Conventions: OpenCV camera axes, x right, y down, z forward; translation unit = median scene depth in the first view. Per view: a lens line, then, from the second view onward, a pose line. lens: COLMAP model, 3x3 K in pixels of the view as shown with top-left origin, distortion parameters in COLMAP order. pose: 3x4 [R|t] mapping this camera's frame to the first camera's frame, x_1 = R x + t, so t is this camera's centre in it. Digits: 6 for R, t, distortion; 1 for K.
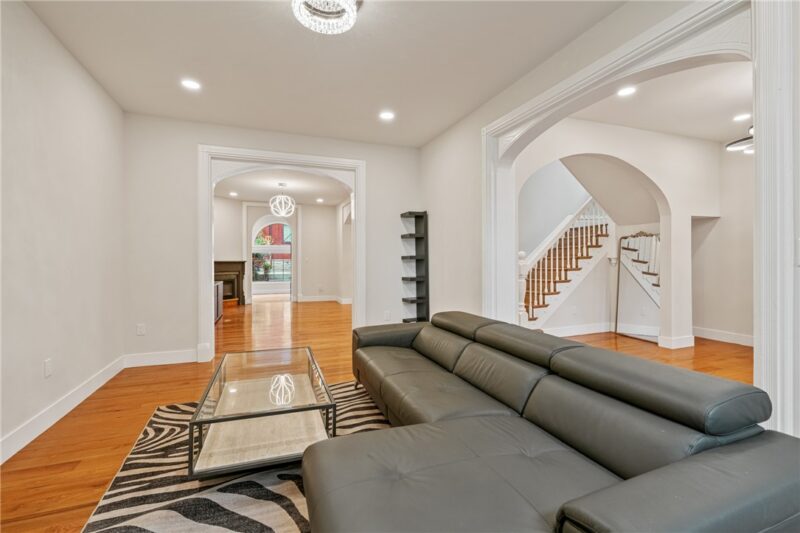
lens RADIAL K [[359.1, 0, 401.4], [0, 359.1, 263.5], [0, 0, 1]] dist [-0.013735, 0.000472]
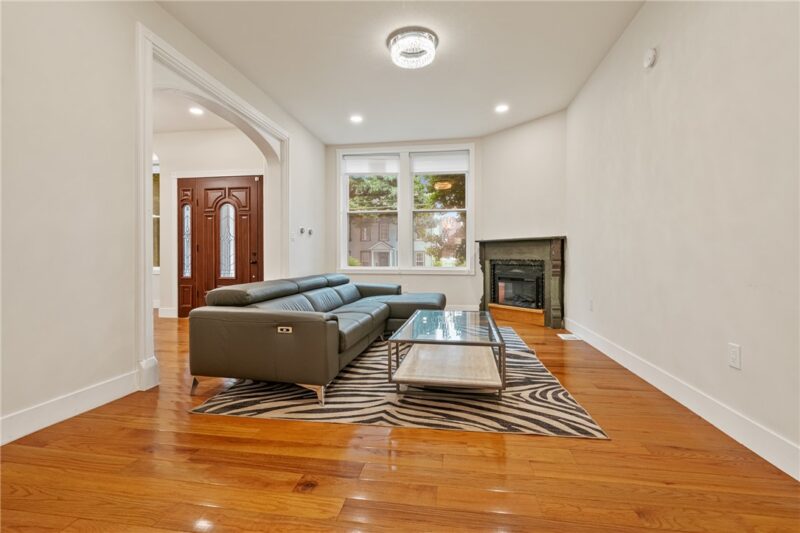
lens RADIAL K [[359.1, 0, 401.4], [0, 359.1, 263.5], [0, 0, 1]] dist [-0.013735, 0.000472]
pose [[-0.864090, -0.004319, 0.503319, -0.379217], [0.004224, 0.999866, 0.015832, 0.045289], [-0.503320, 0.015806, -0.863955, 0.961809]]
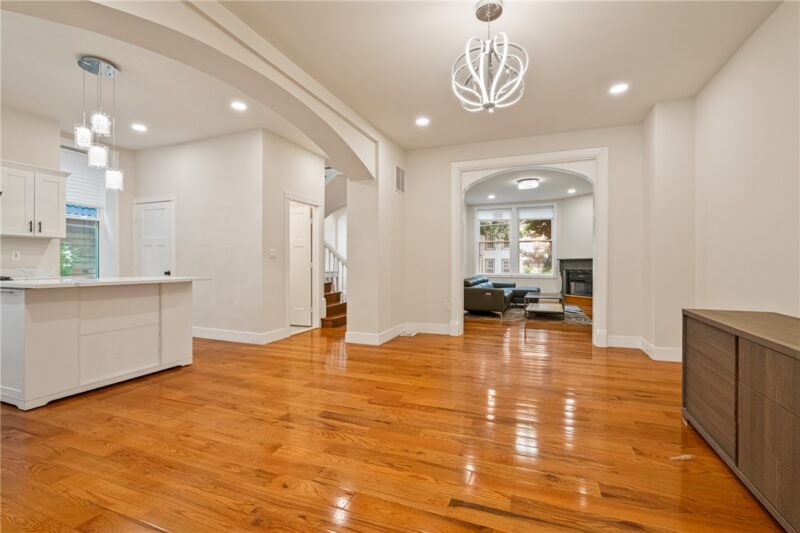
lens RADIAL K [[359.1, 0, 401.4], [0, 359.1, 263.5], [0, 0, 1]] dist [-0.013735, 0.000472]
pose [[-0.731835, 0.002149, 0.681478, -0.732302], [0.001884, 0.999998, -0.001131, 0.018296], [-0.681479, 0.000457, -0.731837, 1.909125]]
